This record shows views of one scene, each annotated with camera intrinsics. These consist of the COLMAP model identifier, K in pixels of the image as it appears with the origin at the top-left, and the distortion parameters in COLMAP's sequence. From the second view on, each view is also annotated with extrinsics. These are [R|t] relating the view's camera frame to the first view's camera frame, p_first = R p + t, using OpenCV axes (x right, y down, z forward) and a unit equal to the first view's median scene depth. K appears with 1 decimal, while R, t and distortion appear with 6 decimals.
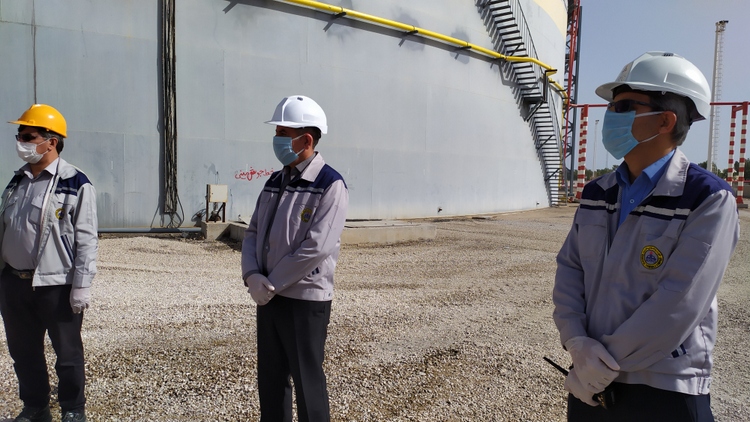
lens RADIAL K [[578.4, 0, 375.0], [0, 578.4, 211.0], [0, 0, 1]] dist [0.093166, -0.096477]
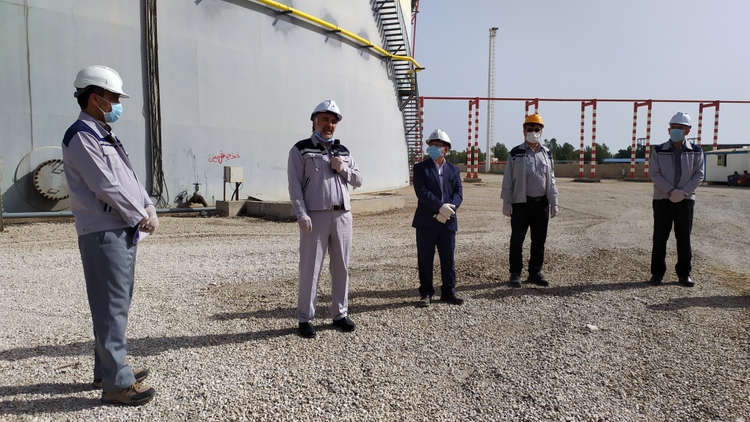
lens RADIAL K [[578.4, 0, 375.0], [0, 578.4, 211.0], [0, 0, 1]] dist [0.093166, -0.096477]
pose [[0.930549, -0.042438, 0.363701, -0.318148], [0.031921, 0.998882, 0.034882, 0.006151], [-0.364774, -0.020850, 0.930863, -0.098151]]
